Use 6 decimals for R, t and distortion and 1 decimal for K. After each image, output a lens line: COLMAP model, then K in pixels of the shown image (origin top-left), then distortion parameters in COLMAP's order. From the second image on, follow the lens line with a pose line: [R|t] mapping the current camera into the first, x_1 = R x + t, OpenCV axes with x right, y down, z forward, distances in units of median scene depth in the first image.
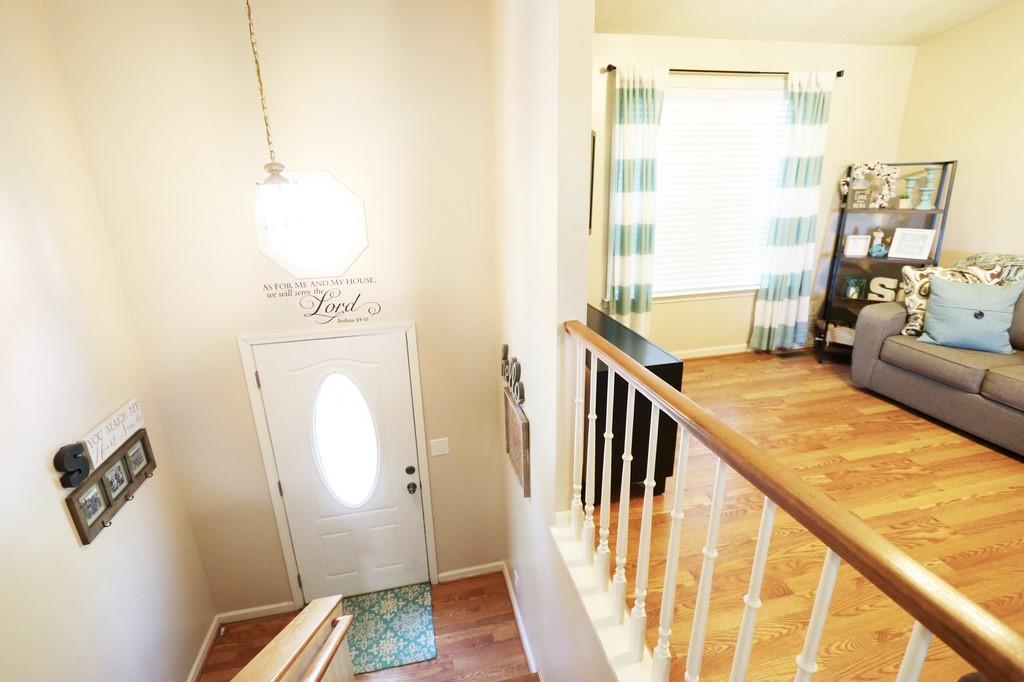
lens RADIAL K [[462.5, 0, 512.2], [0, 462.5, 313.6], [0, 0, 1]] dist [-0.022065, 0.000923]
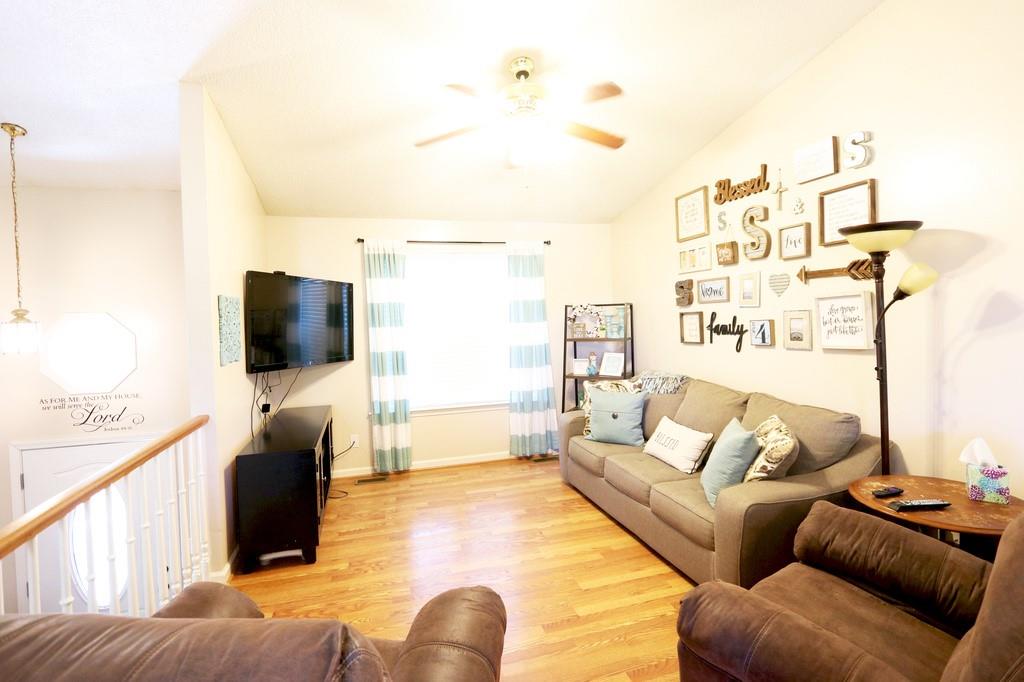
lens RADIAL K [[462.5, 0, 512.2], [0, 462.5, 313.6], [0, 0, 1]] dist [-0.022065, 0.000923]
pose [[0.995940, 0.001447, 0.090013, 0.507042], [0.023534, 0.960918, -0.275832, 0.066569], [-0.086894, 0.276831, 0.956982, -0.285271]]
